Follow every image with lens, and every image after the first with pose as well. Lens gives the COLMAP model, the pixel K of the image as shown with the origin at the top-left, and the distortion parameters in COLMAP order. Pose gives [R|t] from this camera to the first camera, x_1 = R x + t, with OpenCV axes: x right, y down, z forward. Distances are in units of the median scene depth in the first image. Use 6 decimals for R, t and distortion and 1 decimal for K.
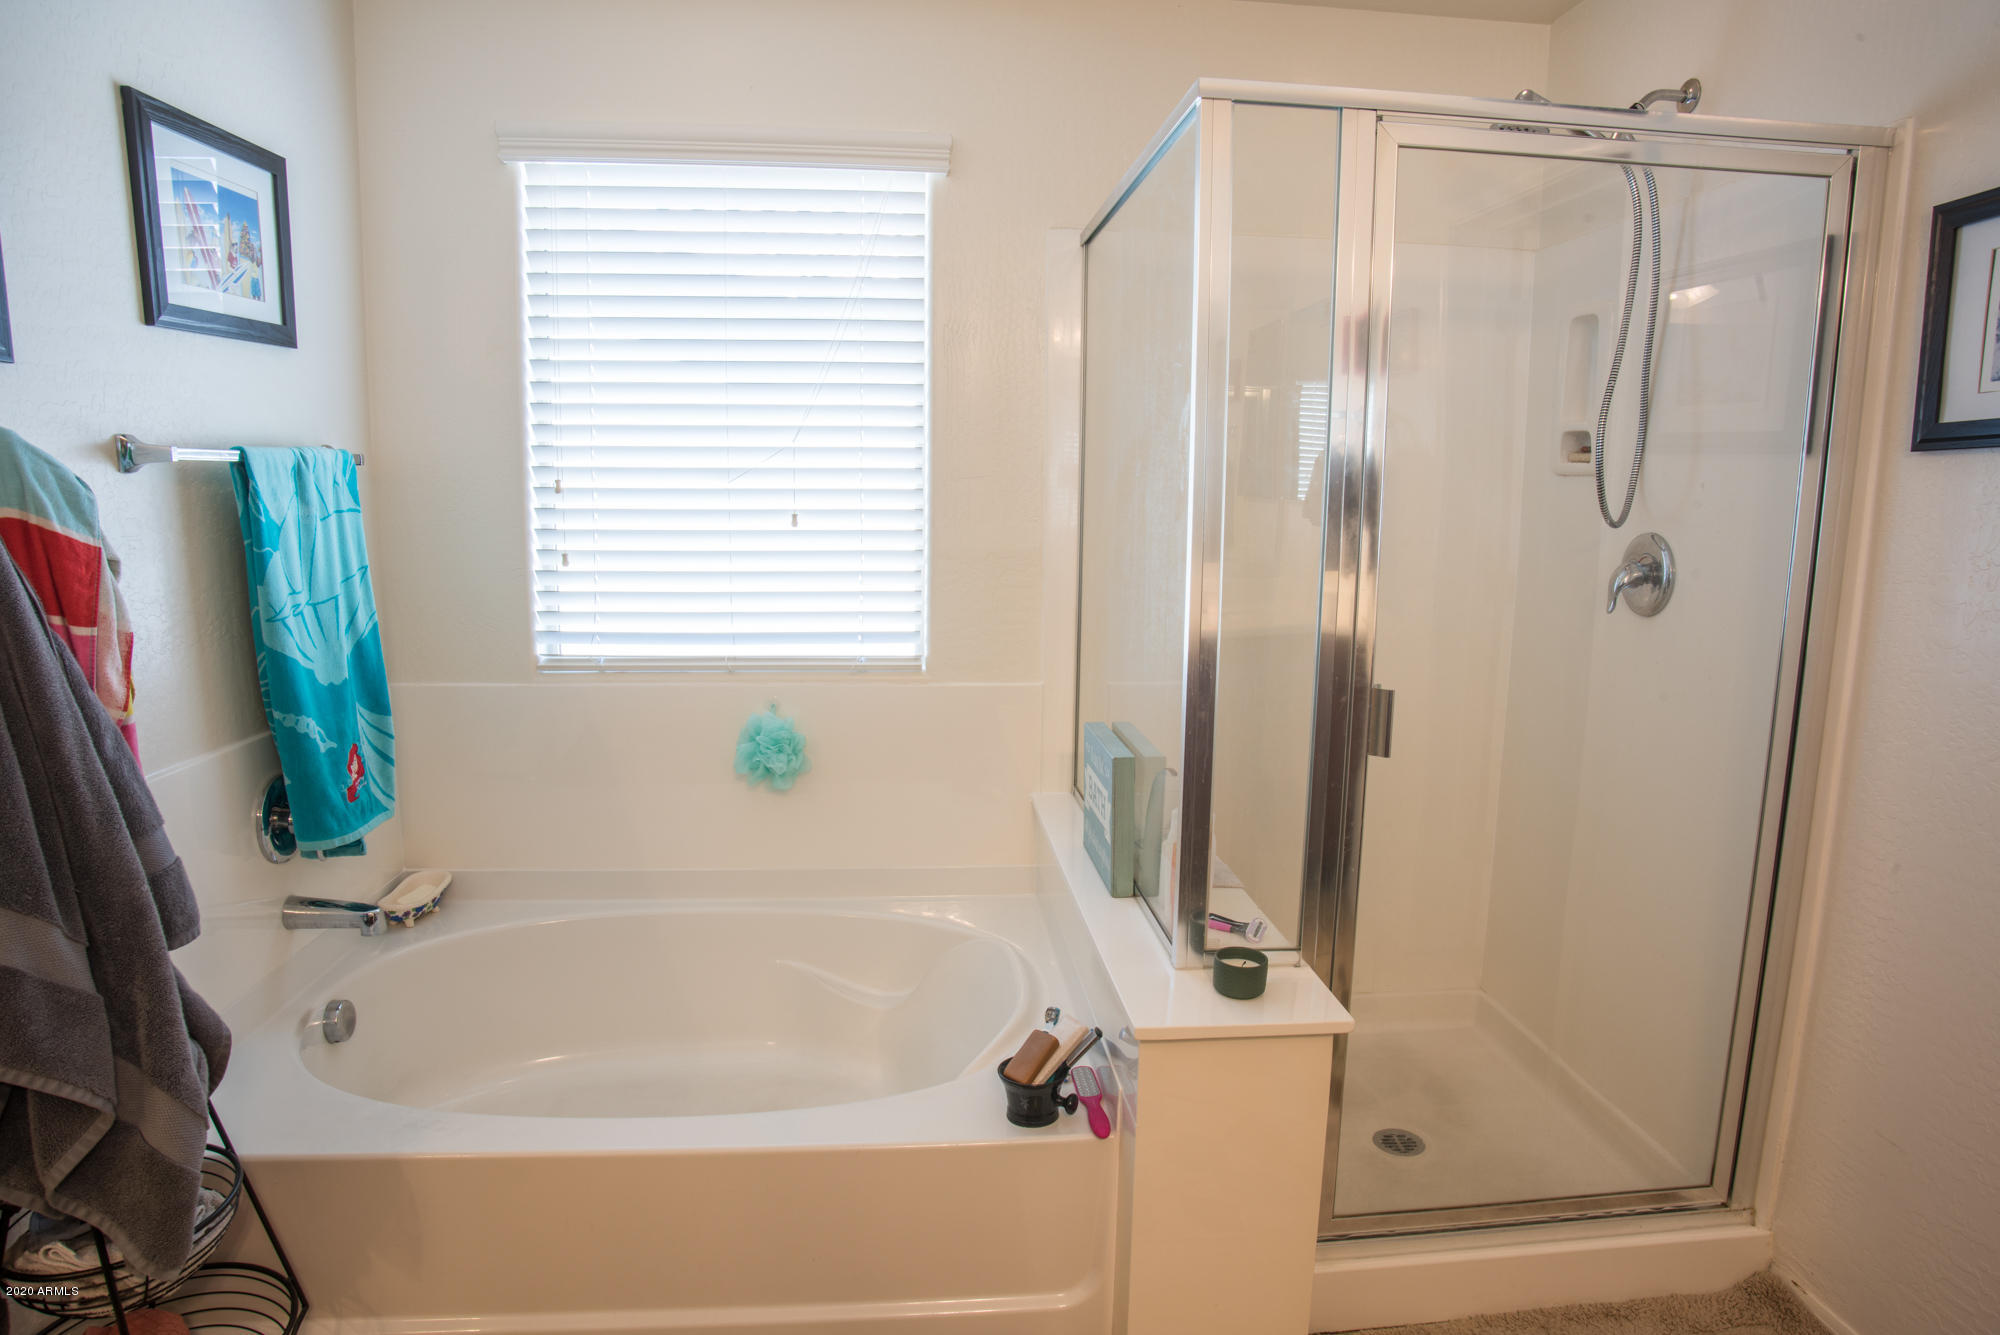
lens RADIAL K [[1146.6, 0, 1006.5], [0, 1146.6, 659.7], [0, 0, 1]] dist [-0.117506, 0.059775]
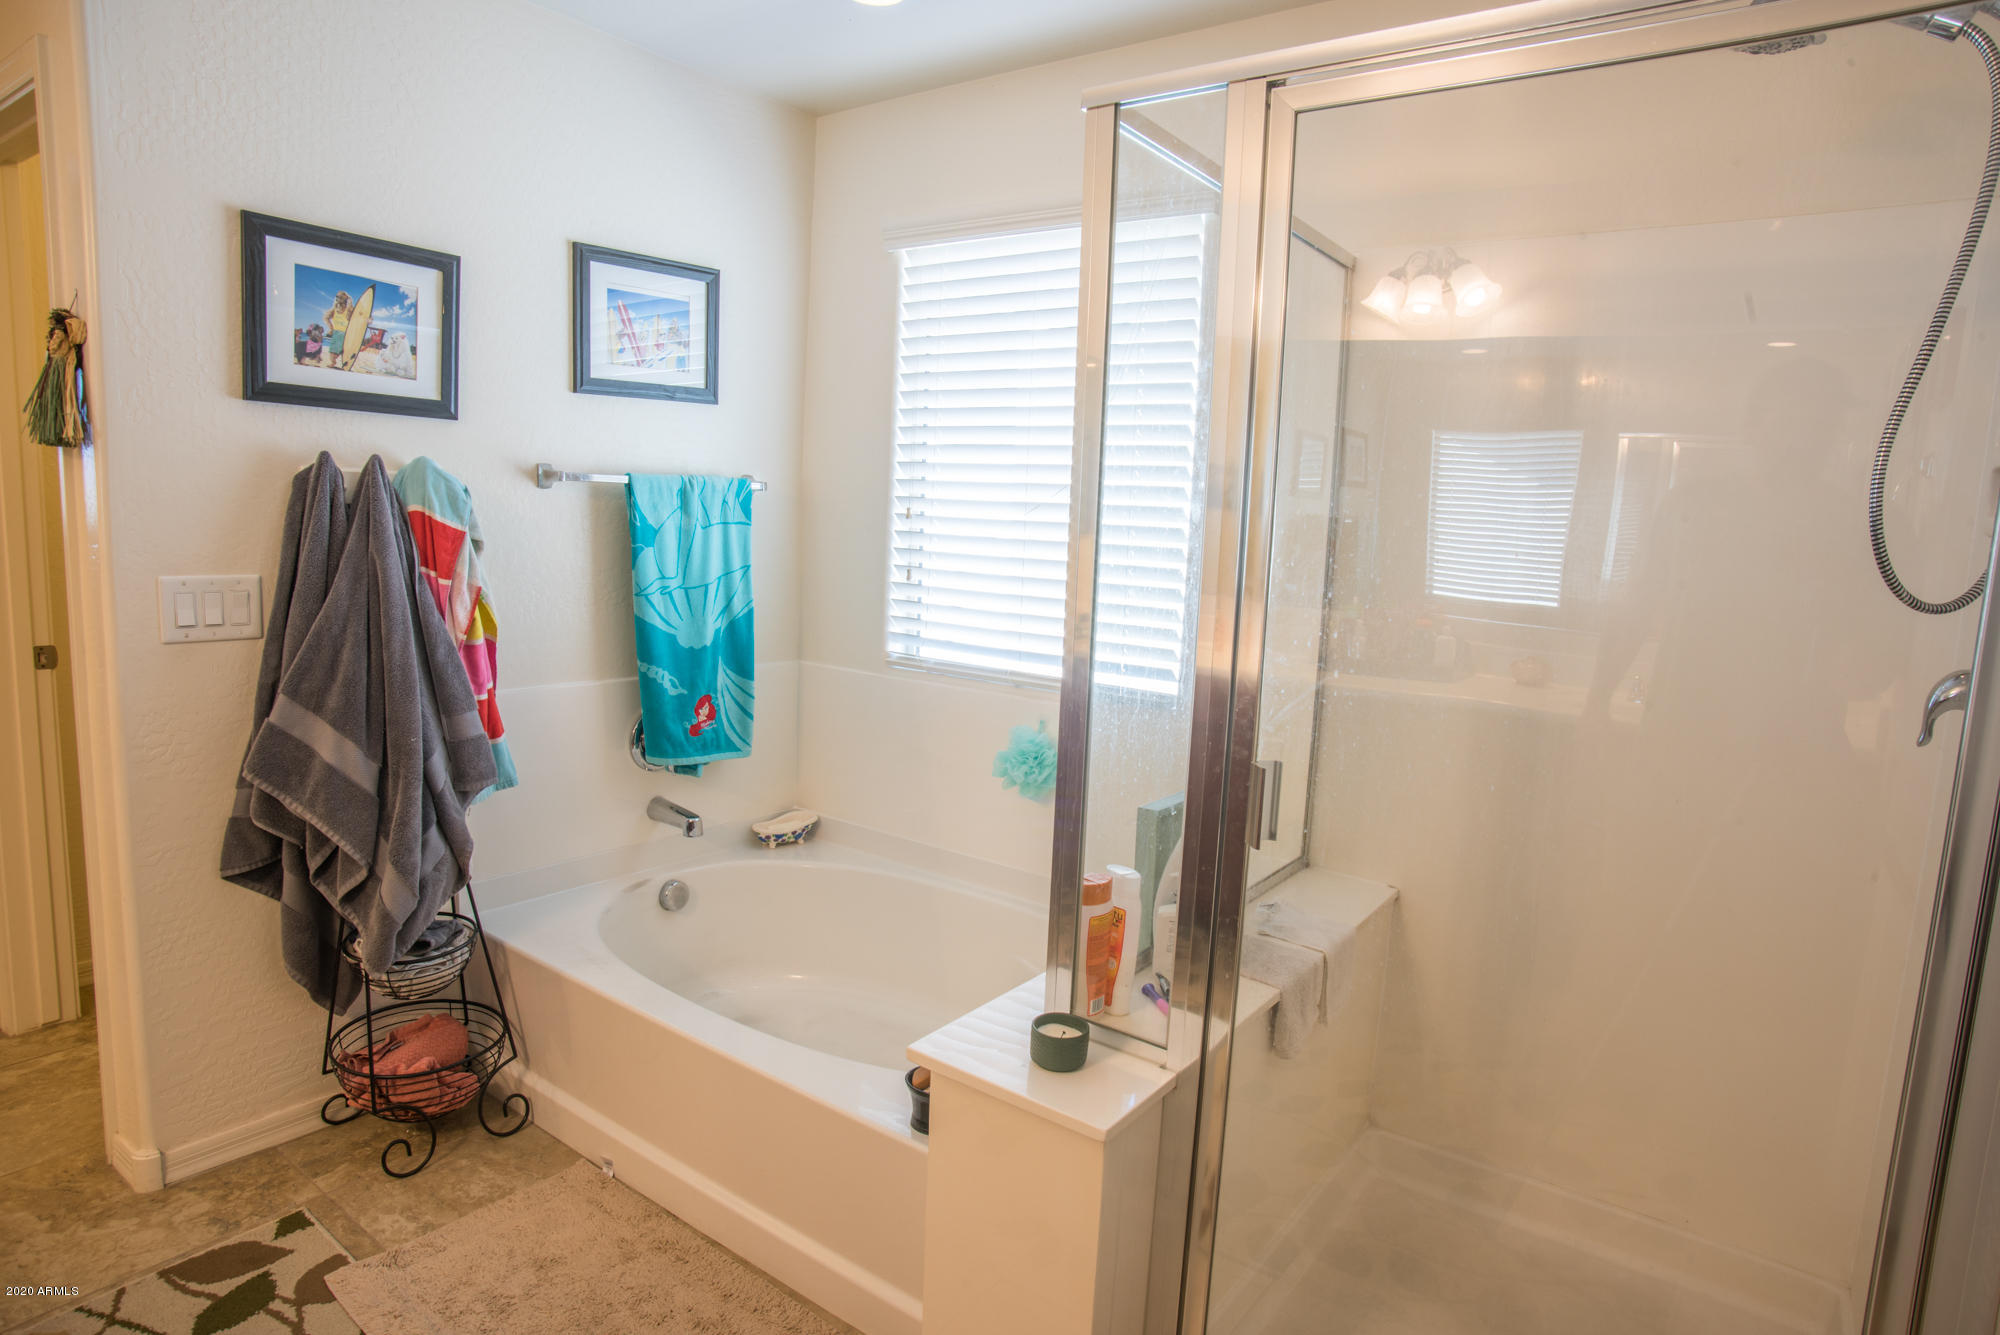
lens RADIAL K [[1146.6, 0, 1006.5], [0, 1146.6, 659.7], [0, 0, 1]] dist [-0.117506, 0.059775]
pose [[0.750829, 0.107116, -0.651753, 0.613872], [-0.138019, 0.990422, 0.003776, -0.022658], [0.645915, 0.087119, 0.758422, 0.192805]]
